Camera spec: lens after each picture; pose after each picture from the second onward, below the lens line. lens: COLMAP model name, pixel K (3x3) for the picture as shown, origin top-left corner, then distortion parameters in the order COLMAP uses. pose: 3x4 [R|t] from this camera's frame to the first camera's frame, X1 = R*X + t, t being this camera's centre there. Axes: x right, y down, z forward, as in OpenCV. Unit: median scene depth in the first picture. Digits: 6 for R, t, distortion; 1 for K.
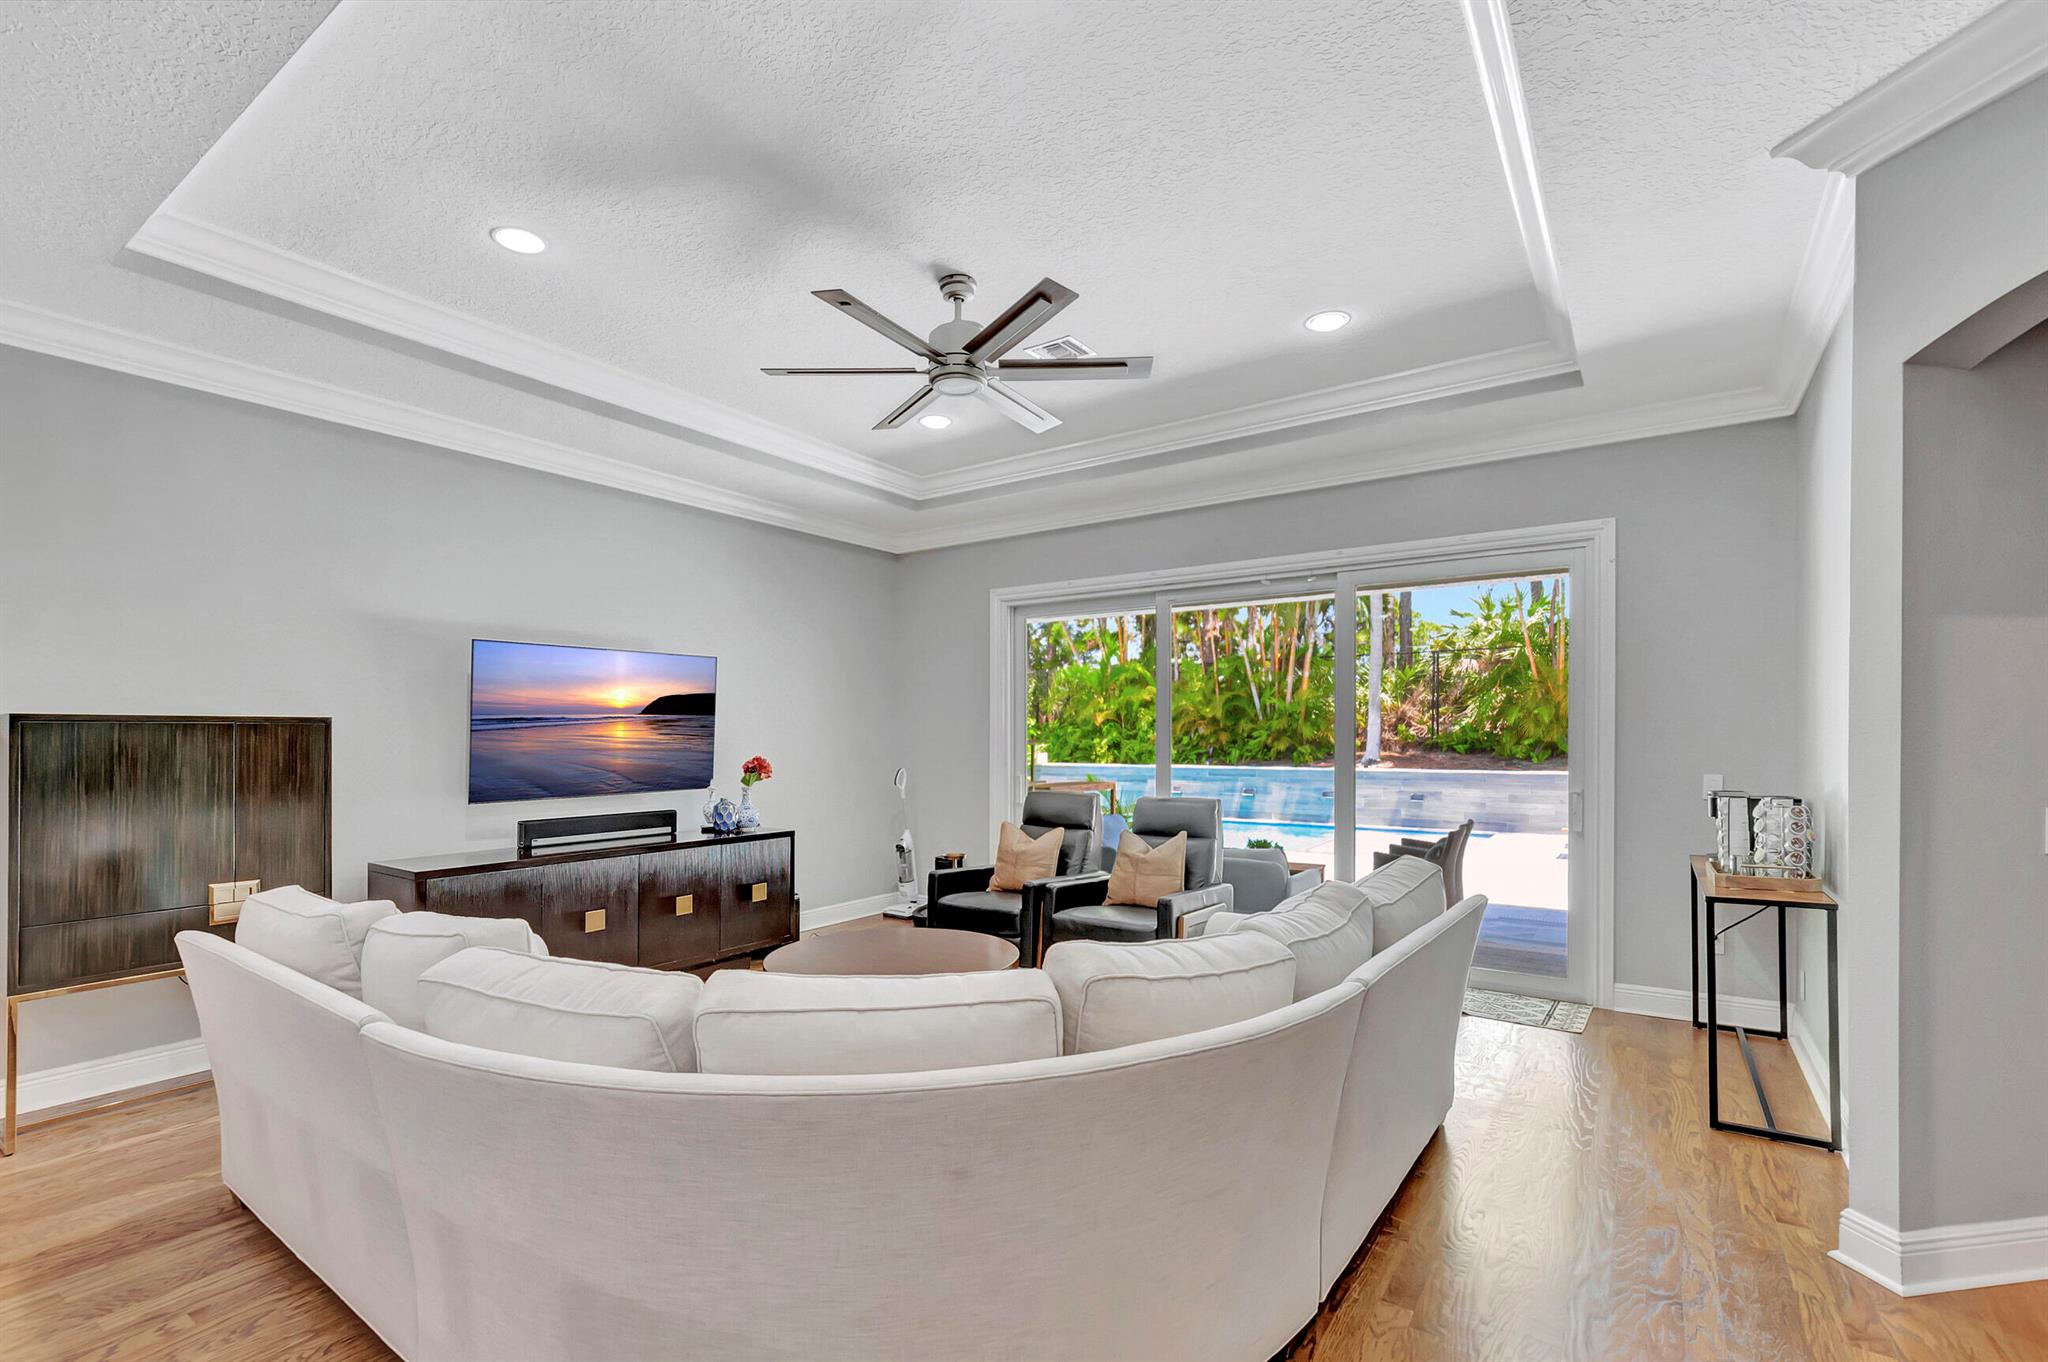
lens RADIAL K [[923.3, 0, 992.5], [0, 923.3, 728.4], [0, 0, 1]] dist [0.001029, 0.000233]
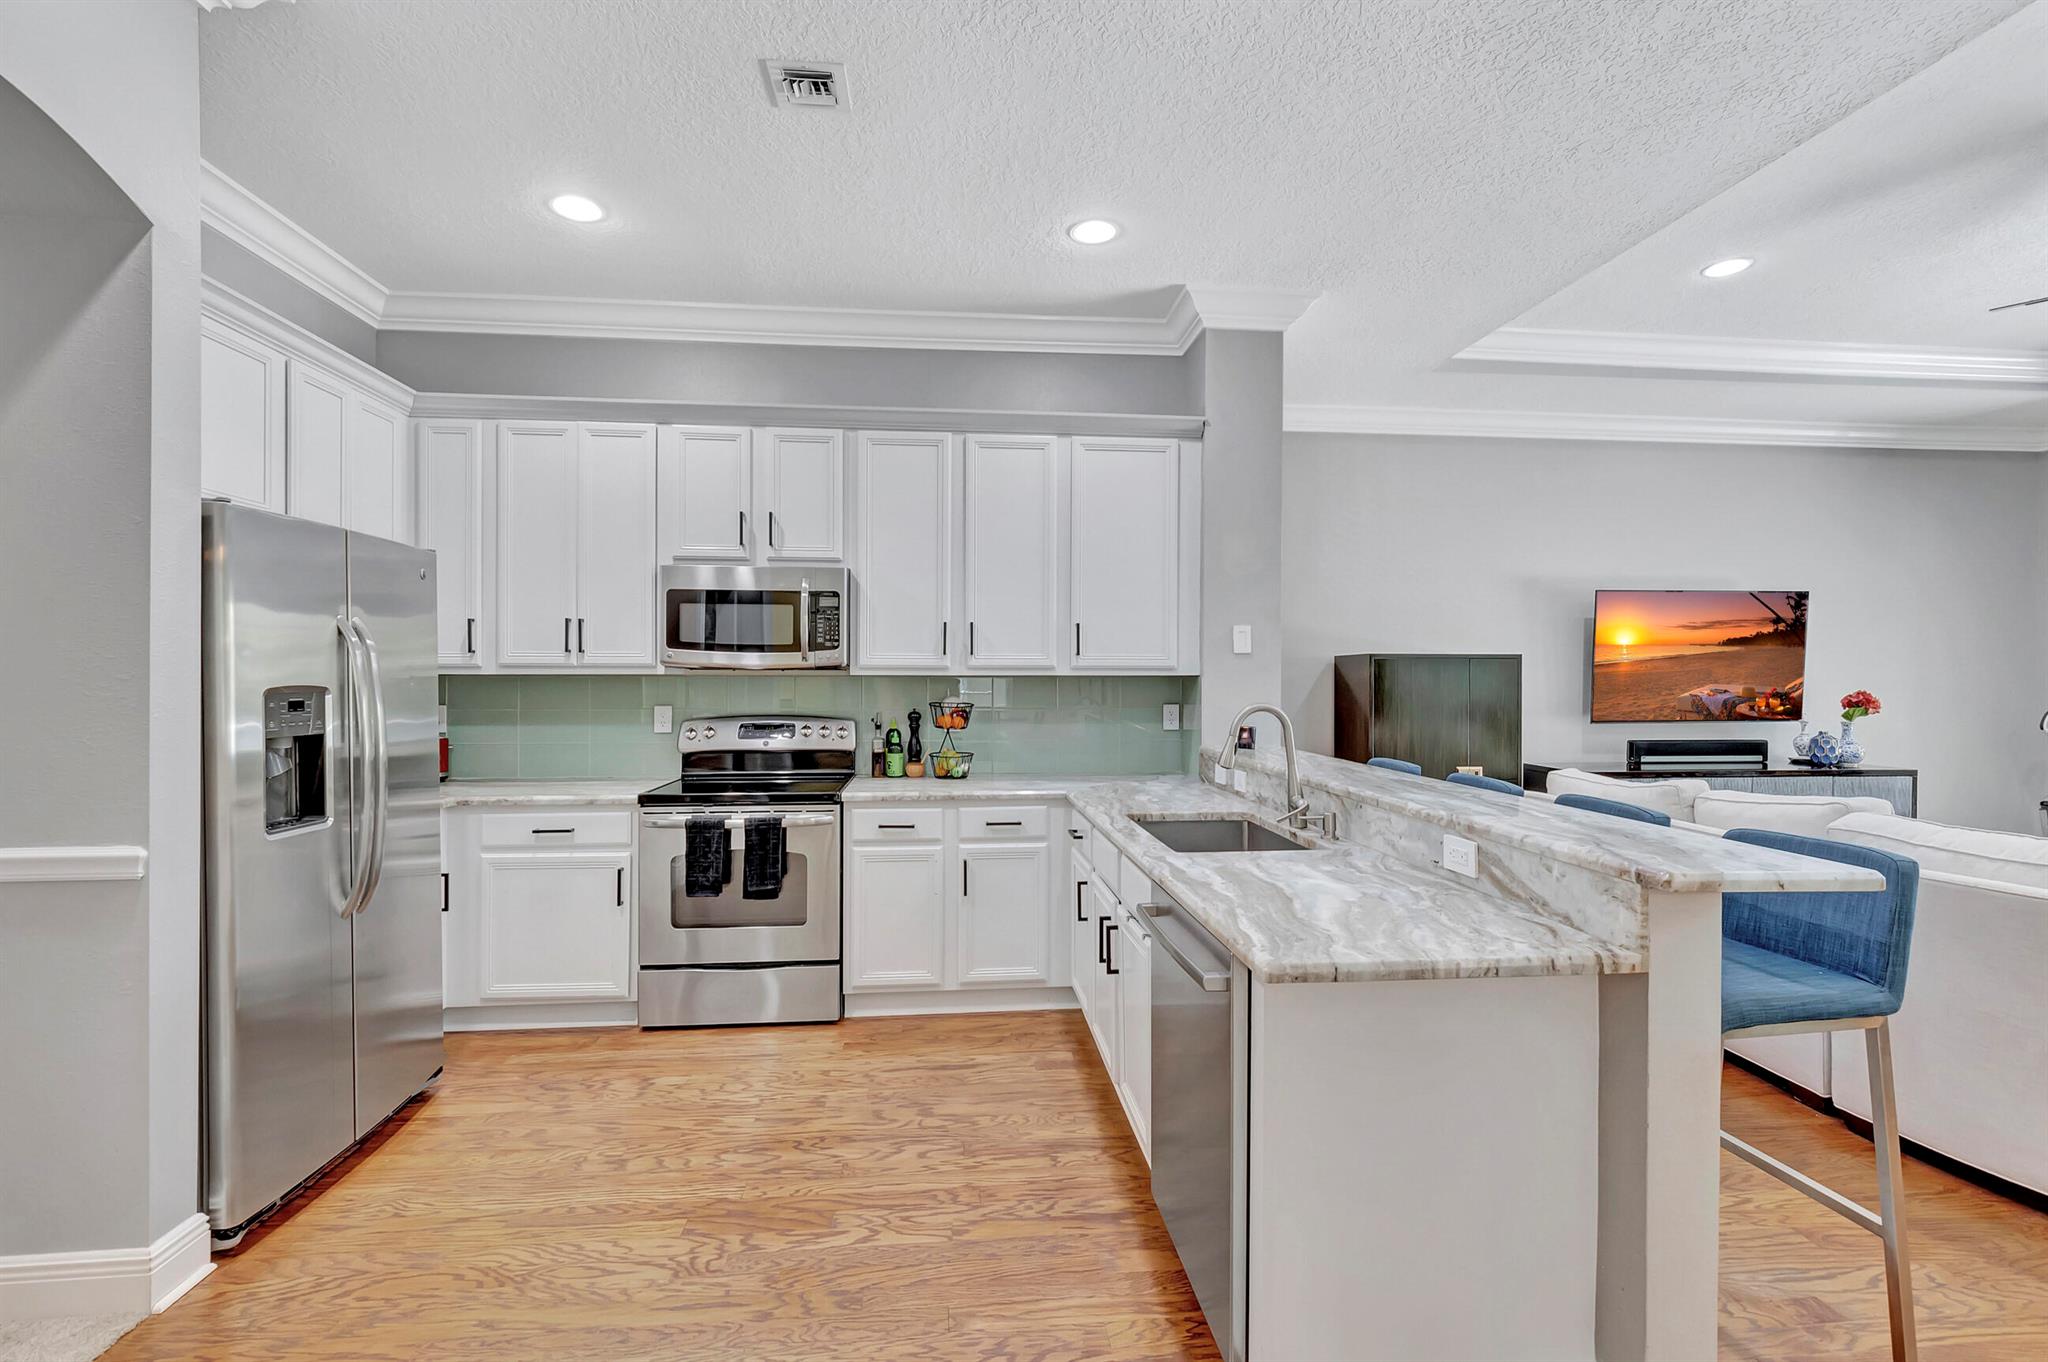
lens RADIAL K [[923.3, 0, 1026.1], [0, 923.3, 683.3], [0, 0, 1]] dist [0.001029, 0.000233]
pose [[0.658667, 0.011695, -0.752343, -0.092016], [0.001960, 0.999849, 0.017259, 0.003560], [0.752432, -0.012842, 0.658545, -0.271198]]
